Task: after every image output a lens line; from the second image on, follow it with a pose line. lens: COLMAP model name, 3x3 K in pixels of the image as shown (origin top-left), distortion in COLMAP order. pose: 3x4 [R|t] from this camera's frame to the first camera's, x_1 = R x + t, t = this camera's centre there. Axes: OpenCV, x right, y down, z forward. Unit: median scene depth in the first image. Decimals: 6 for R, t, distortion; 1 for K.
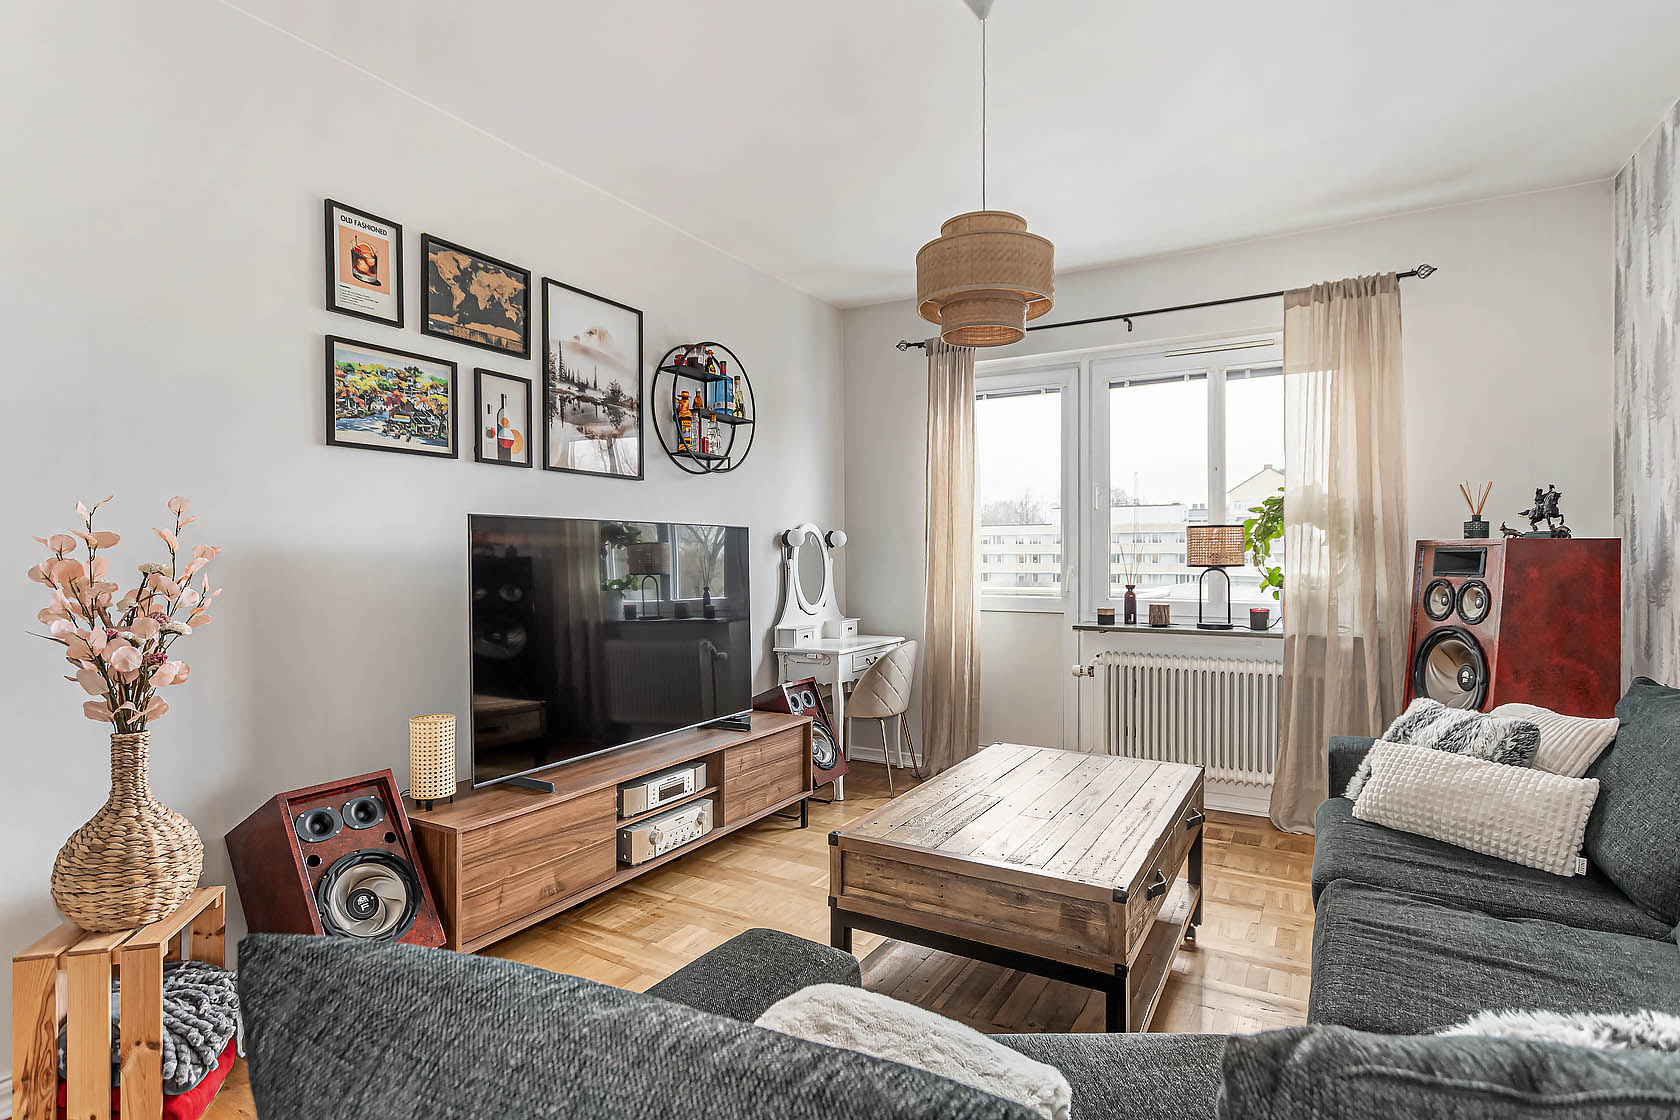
lens RADIAL K [[866.4, 0, 841.0], [0, 866.4, 555.8], [0, 0, 1]] dist [0.006286, 0.000801]
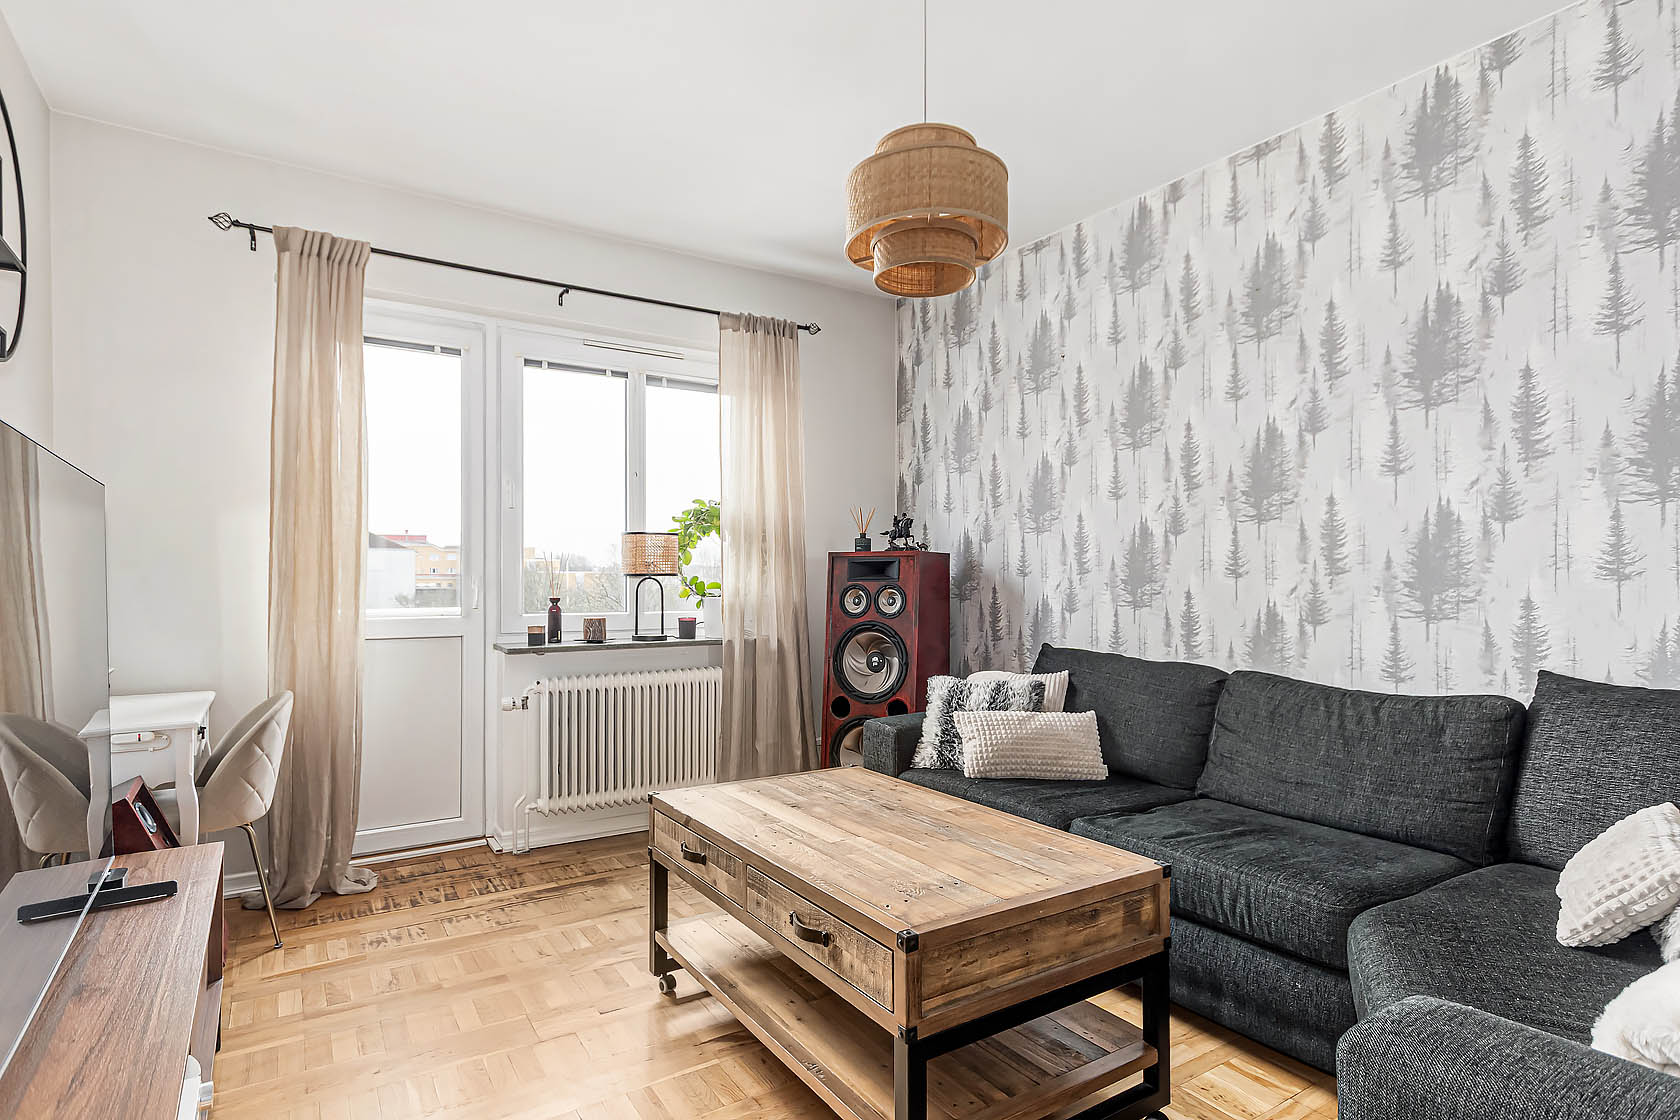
lens RADIAL K [[866.4, 0, 842.8], [0, 866.4, 577.5], [0, 0, 1]] dist [0.006286, 0.000801]
pose [[0.450245, 0.005564, 0.892887, -0.352269], [0.002151, 0.999971, -0.007316, 0.023096], [-0.892902, 0.005215, 0.450220, 0.400129]]
